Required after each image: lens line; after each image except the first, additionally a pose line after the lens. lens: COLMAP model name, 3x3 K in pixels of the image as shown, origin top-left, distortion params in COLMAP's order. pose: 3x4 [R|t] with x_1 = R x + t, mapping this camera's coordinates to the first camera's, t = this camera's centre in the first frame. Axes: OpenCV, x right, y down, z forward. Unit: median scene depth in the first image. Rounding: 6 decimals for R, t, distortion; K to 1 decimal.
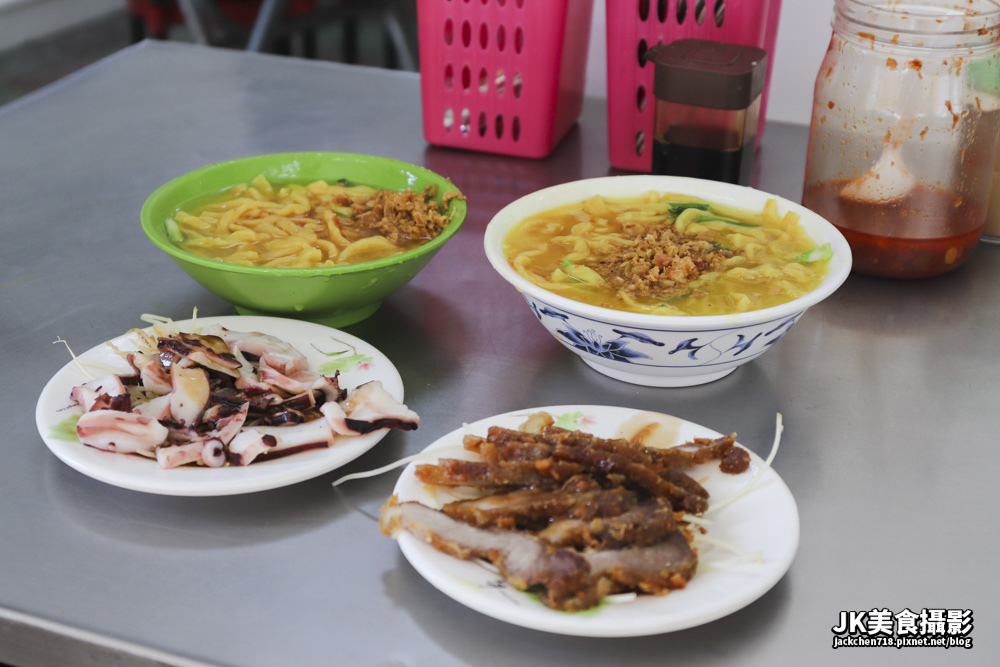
lens RADIAL K [[1620.8, 0, 500.0], [0, 1620.8, 333.5], [0, 0, 1]] dist [0.059981, -0.004750]
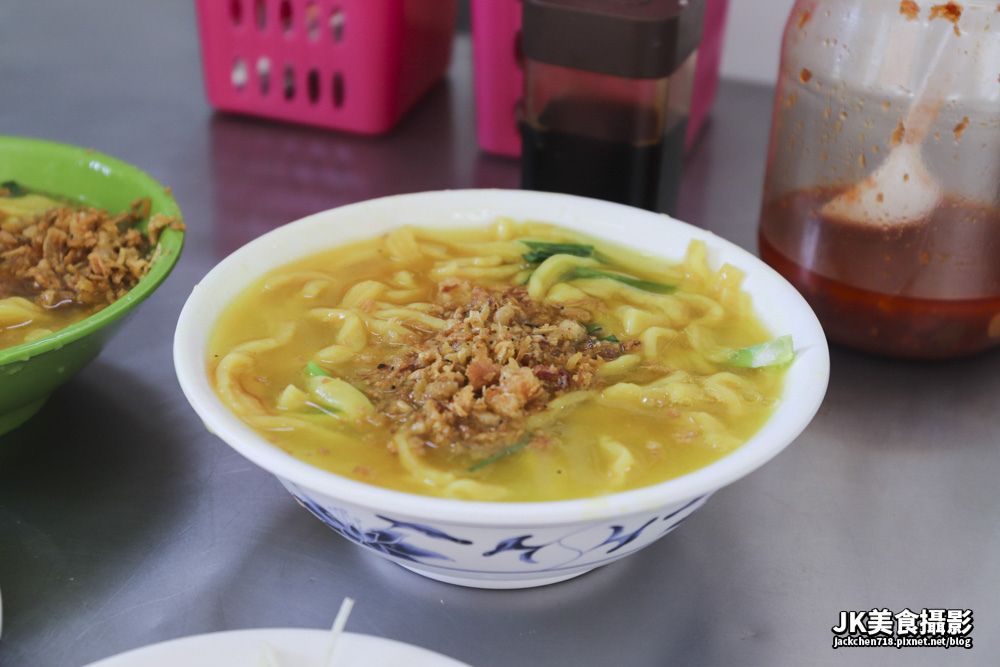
lens RADIAL K [[1623.4, 0, 500.0], [0, 1623.4, 333.5], [0, 0, 1]] dist [0.009414, 0.106441]
pose [[0.999914, 0.012794, -0.002710, 0.097741], [-0.012619, 0.998312, 0.056697, -0.081245], [0.003430, -0.056658, 0.998388, 0.413850]]
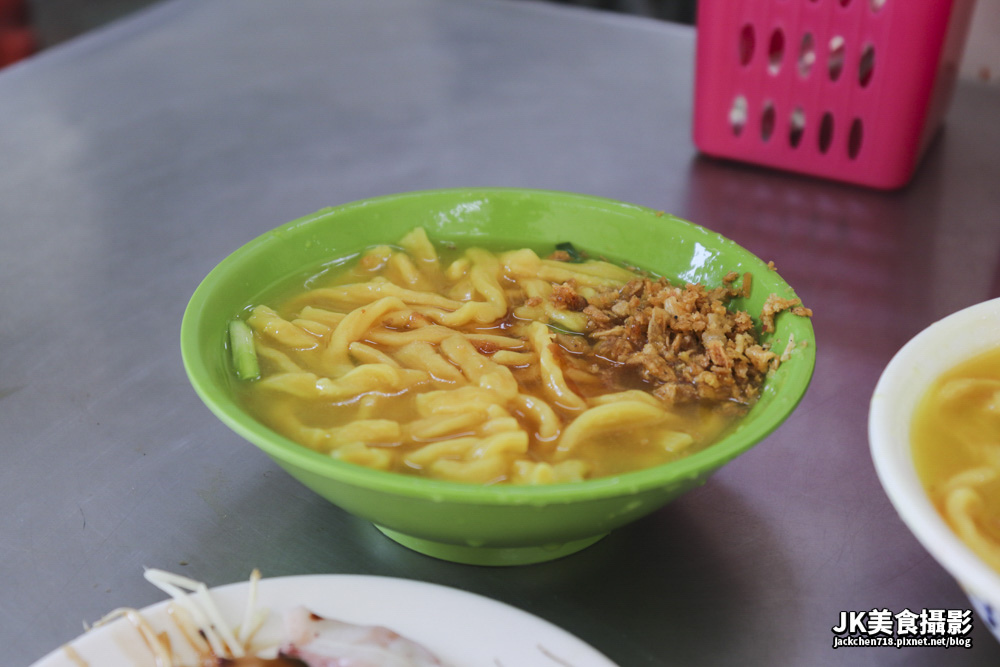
lens RADIAL K [[1623.4, 0, 500.0], [0, 1623.4, 333.5], [0, 0, 1]] dist [0.009414, 0.106441]
pose [[0.992946, 0.061910, -0.101117, -0.066907], [-0.055941, 0.996579, 0.060841, -0.104578], [0.104538, -0.054755, 0.993012, 0.490806]]
